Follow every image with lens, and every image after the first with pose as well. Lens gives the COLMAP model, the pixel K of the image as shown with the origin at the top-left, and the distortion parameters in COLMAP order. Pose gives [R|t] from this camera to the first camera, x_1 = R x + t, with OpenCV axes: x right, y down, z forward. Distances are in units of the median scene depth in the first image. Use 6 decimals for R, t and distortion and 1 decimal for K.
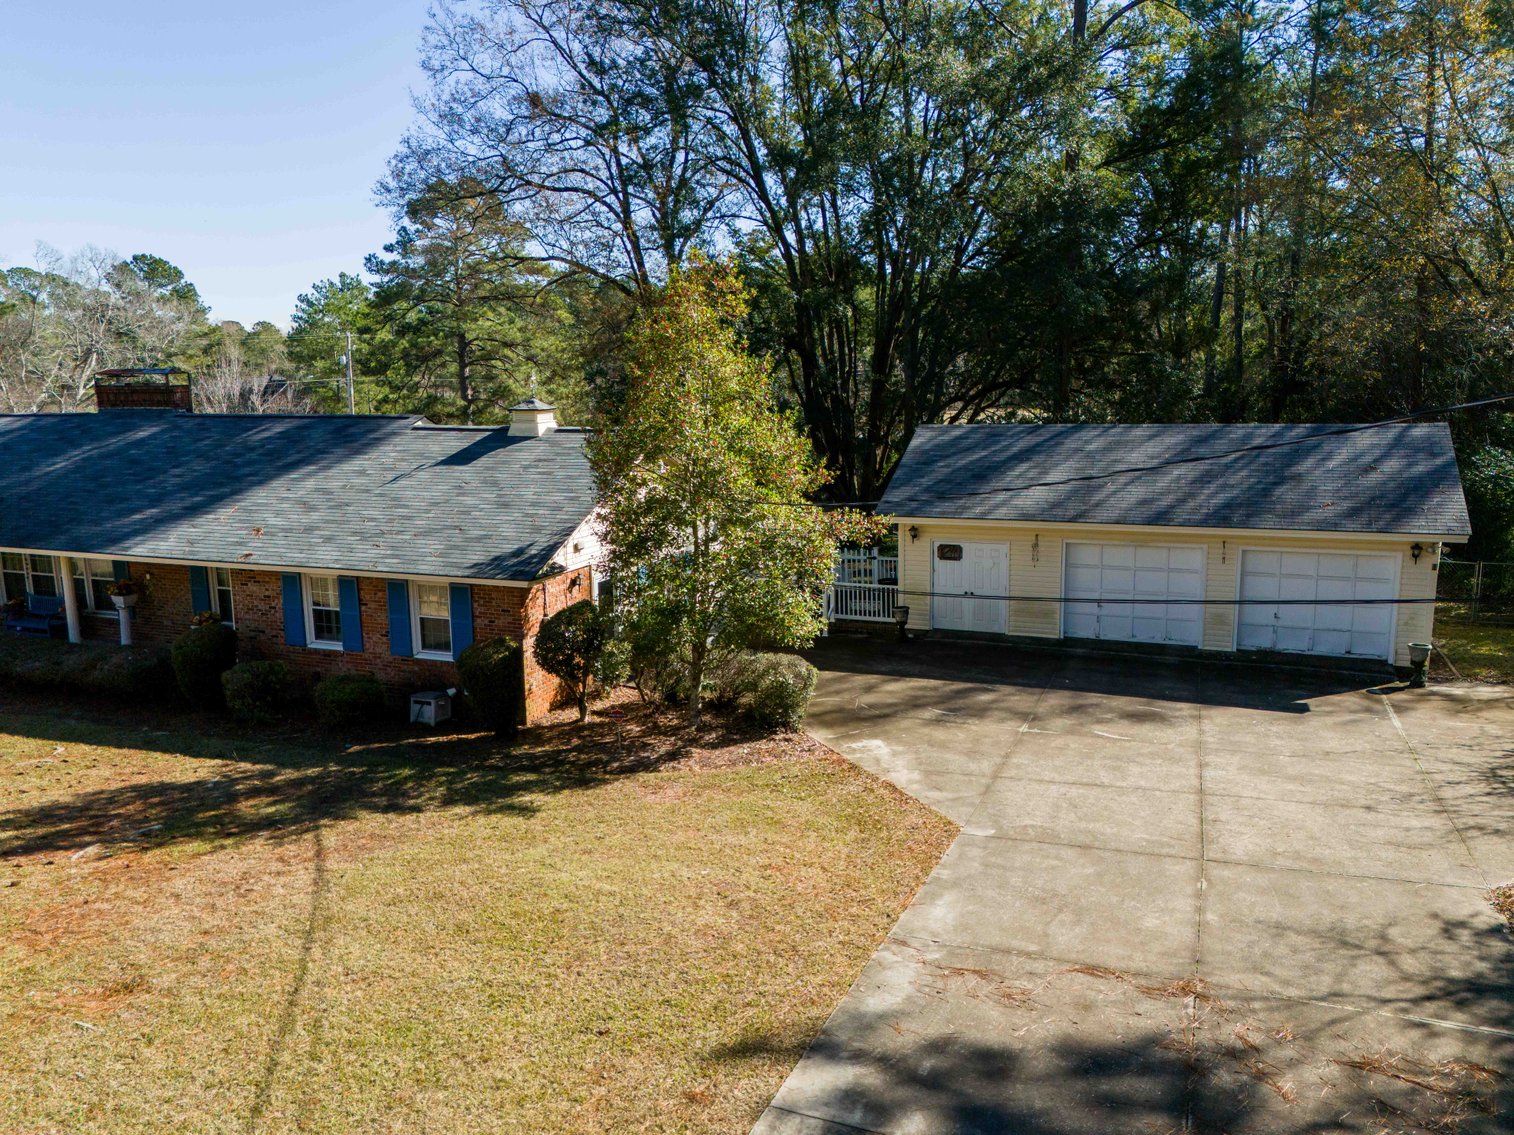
lens RADIAL K [[1133.2, 0, 757.0], [0, 1133.2, 567.5], [0, 0, 1]] dist [0.111143, -0.116465]
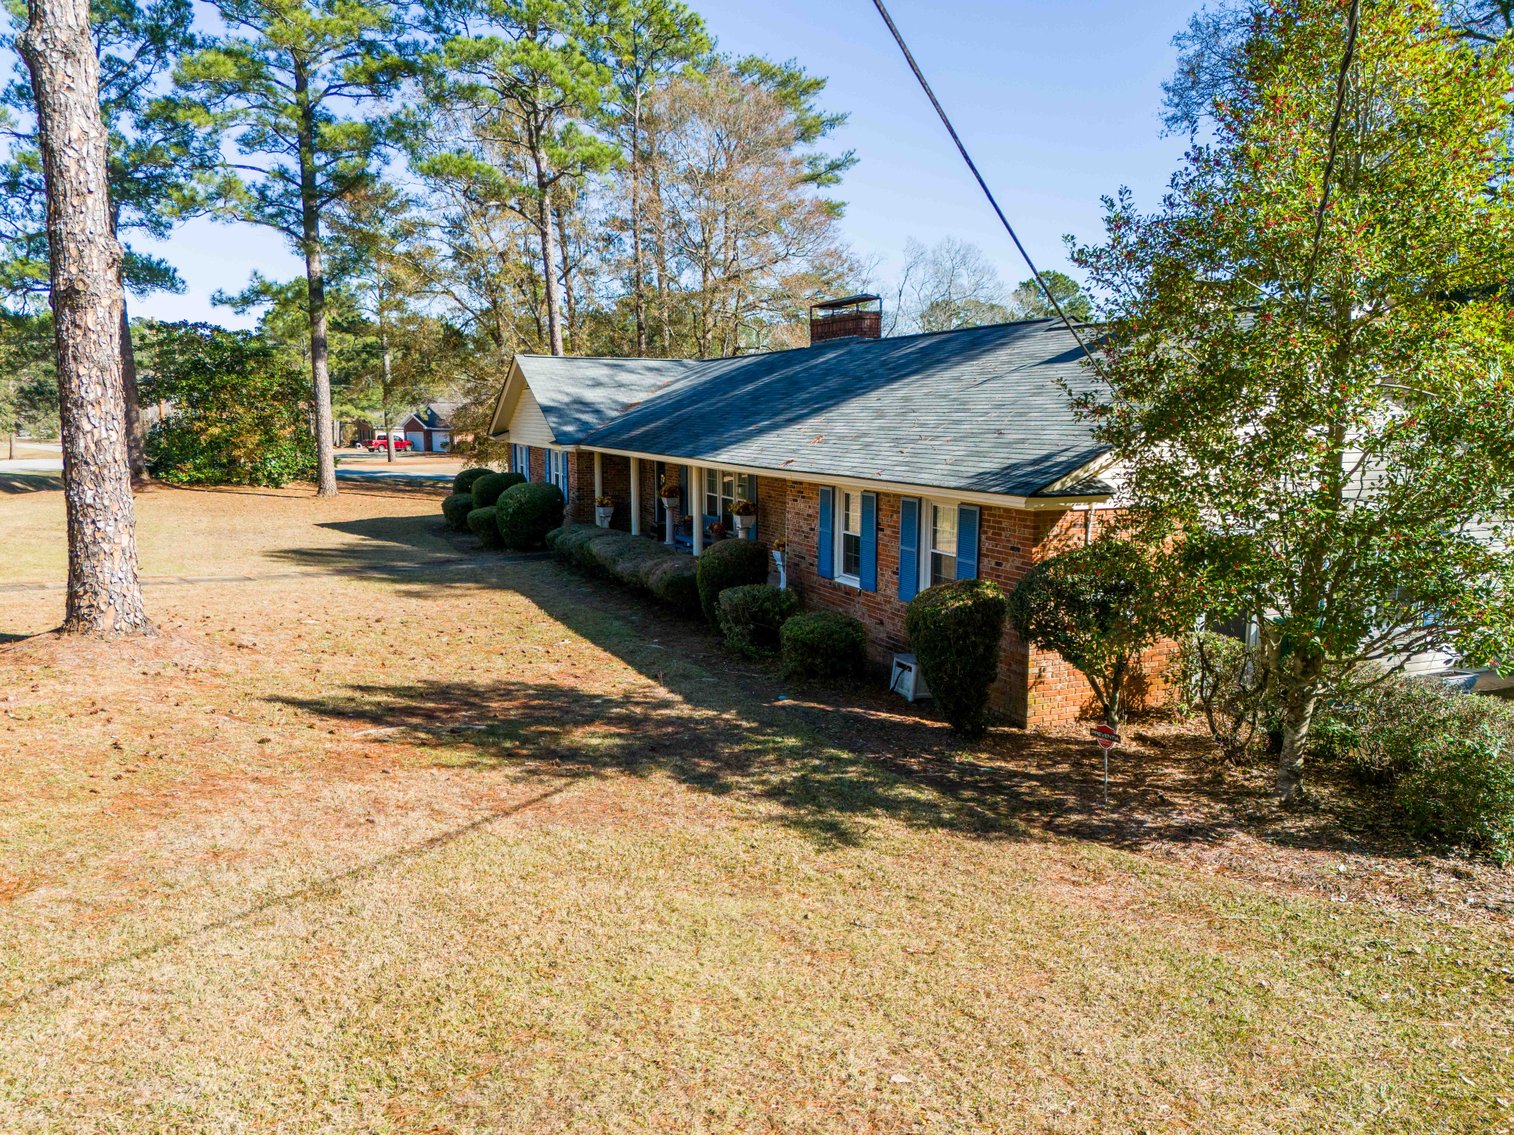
lens RADIAL K [[1133.2, 0, 757.0], [0, 1133.2, 567.5], [0, 0, 1]] dist [0.111143, -0.116465]
pose [[0.736684, 0.123080, -0.664942, 0.107889], [-0.141902, 0.989540, 0.025950, 0.053727], [0.661181, 0.075240, 0.746444, 0.423555]]
